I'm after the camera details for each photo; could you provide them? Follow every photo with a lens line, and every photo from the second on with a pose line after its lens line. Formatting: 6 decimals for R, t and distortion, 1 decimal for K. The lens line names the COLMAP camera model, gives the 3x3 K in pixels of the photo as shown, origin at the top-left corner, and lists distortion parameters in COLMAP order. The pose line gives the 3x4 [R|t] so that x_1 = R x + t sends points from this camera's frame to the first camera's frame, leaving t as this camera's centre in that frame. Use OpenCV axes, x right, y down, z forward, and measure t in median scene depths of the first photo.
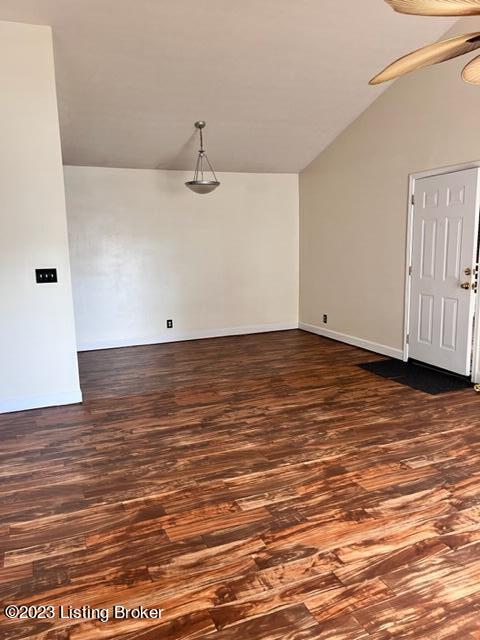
lens RADIAL K [[494.3, 0, 240.0], [0, 494.3, 320.0], [0, 0, 1]] dist [0.012042, -0.050838]
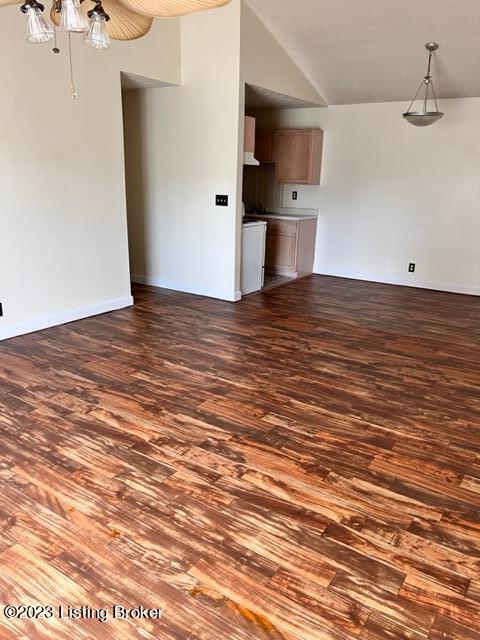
lens RADIAL K [[474.8, 0, 238.4], [0, 474.8, 356.7], [0, 0, 1]] dist [0.008151, -0.077333]
pose [[0.544128, 0.330256, -0.771269, 0.564656], [-0.164467, 0.943420, 0.287940, -0.050751], [0.822724, -0.029828, 0.567658, 0.226055]]
